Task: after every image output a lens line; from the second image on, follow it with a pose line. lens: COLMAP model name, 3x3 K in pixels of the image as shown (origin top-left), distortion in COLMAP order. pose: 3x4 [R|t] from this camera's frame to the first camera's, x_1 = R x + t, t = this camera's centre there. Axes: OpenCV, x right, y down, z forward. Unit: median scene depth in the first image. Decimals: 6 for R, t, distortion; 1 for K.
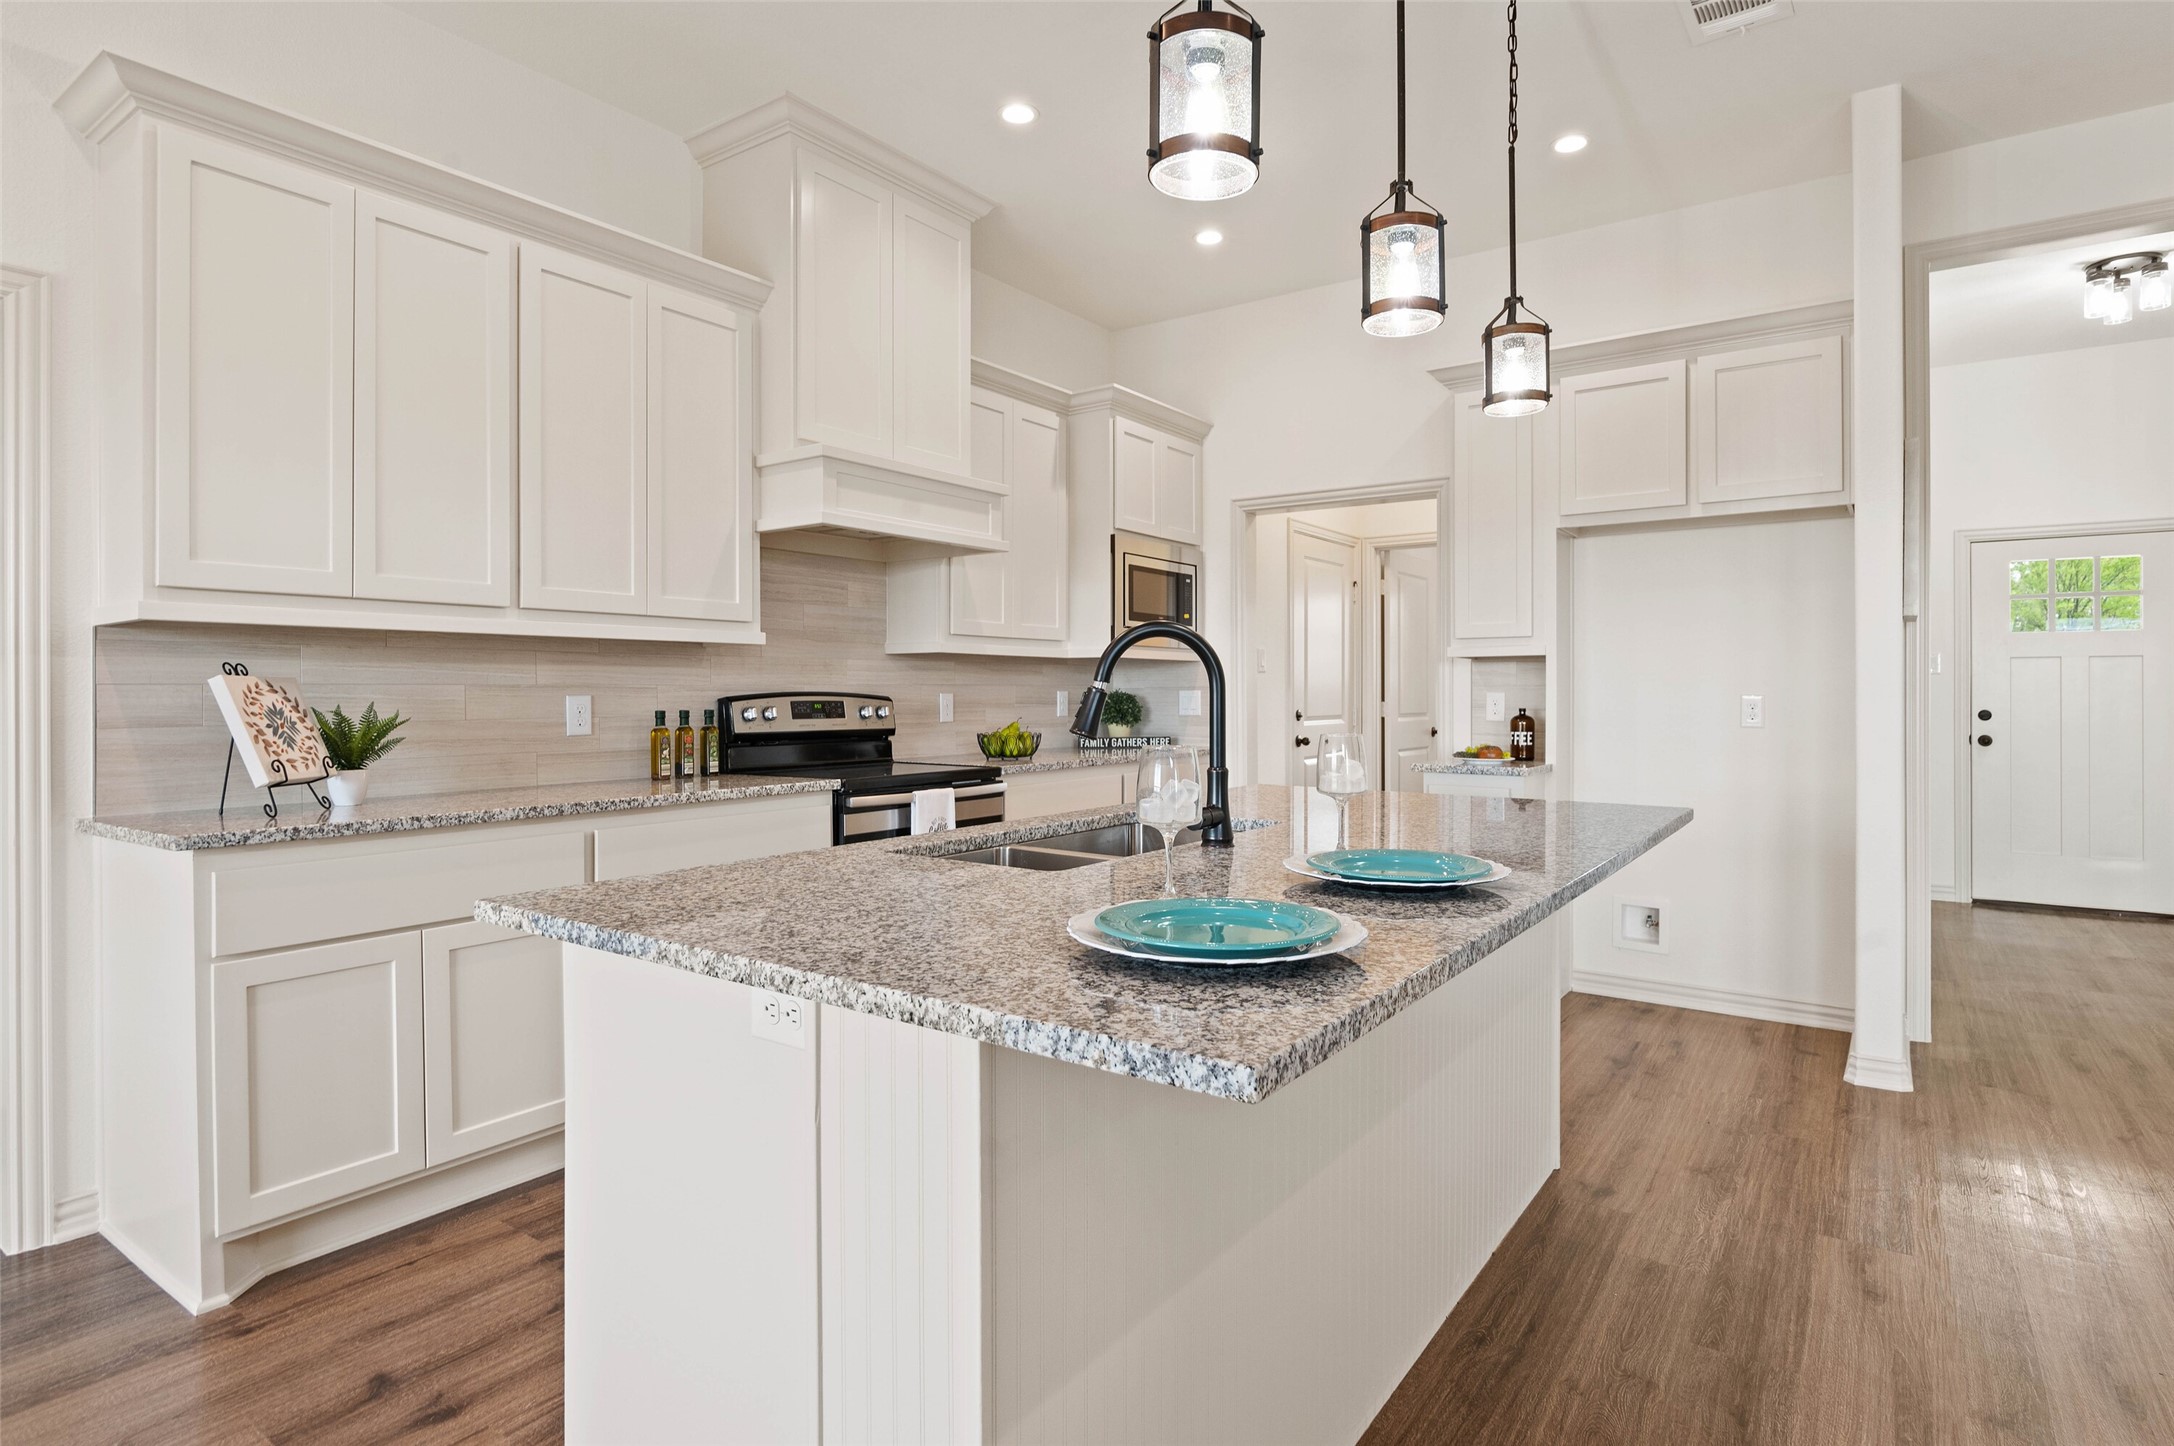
lens RADIAL K [[1083.8, 0, 1088.5], [0, 1083.8, 697.3], [0, 0, 1]] dist [-0.010204, 0.000131]
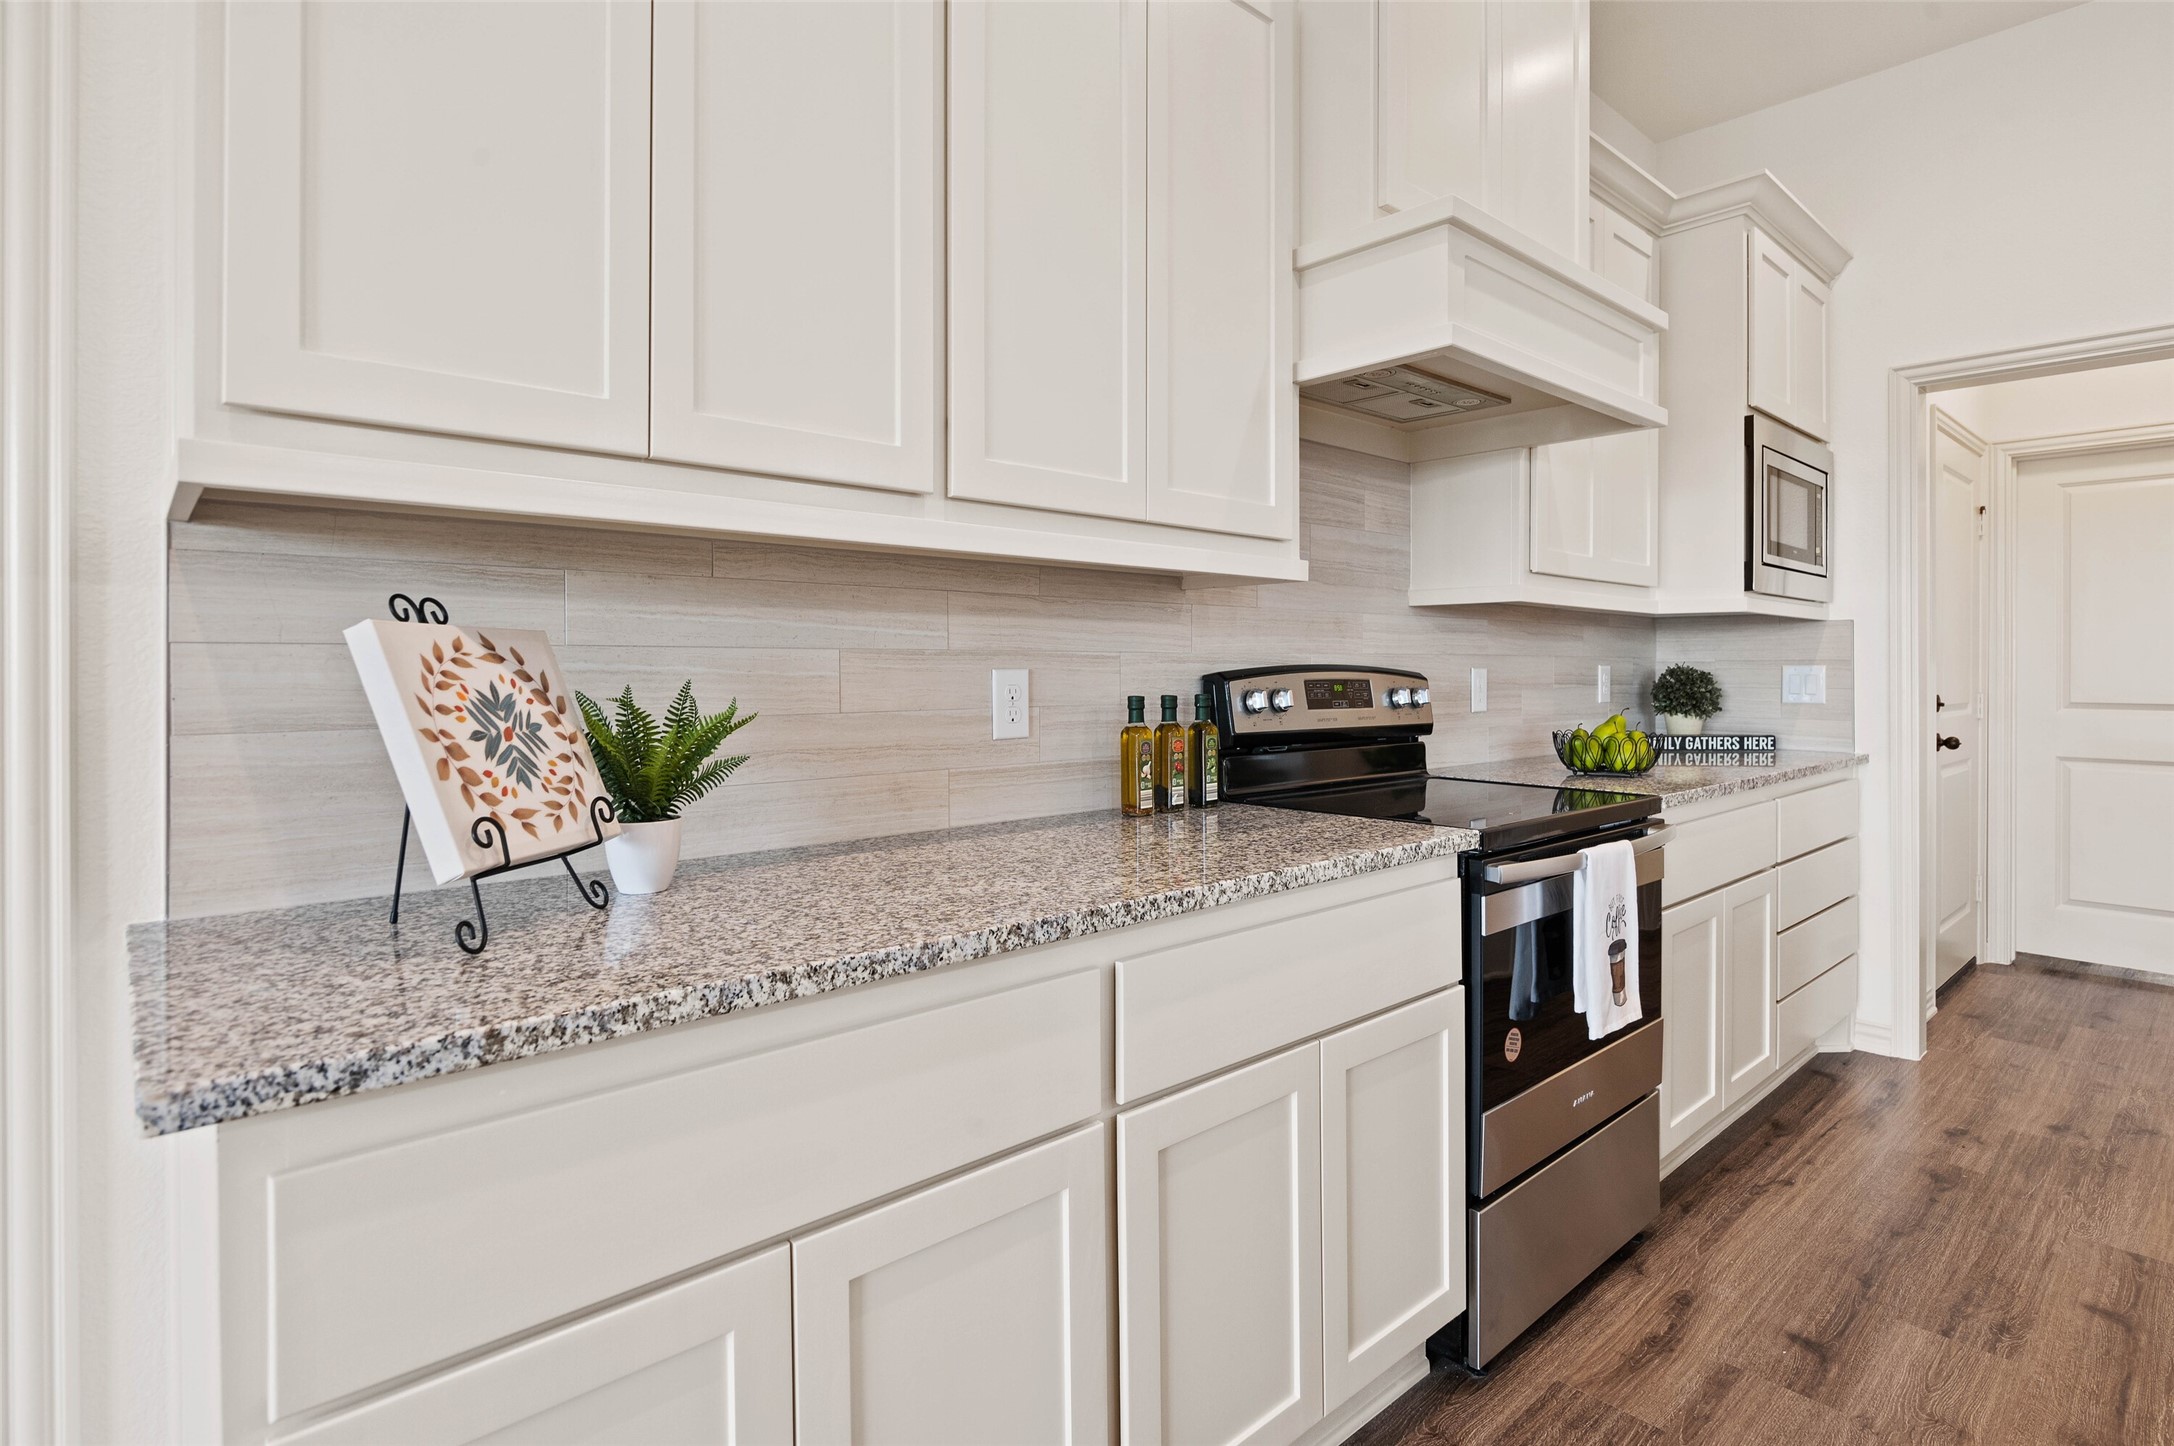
lens RADIAL K [[1059.2, 0, 1089.7], [0, 1059.2, 669.5], [0, 0, 1]] dist [-0.009749, -0.000641]
pose [[0.973755, 0.003538, -0.227573, -0.298143], [-0.004084, 0.999990, -0.001926, -0.000639], [0.227564, 0.002804, 0.973759, 0.454083]]
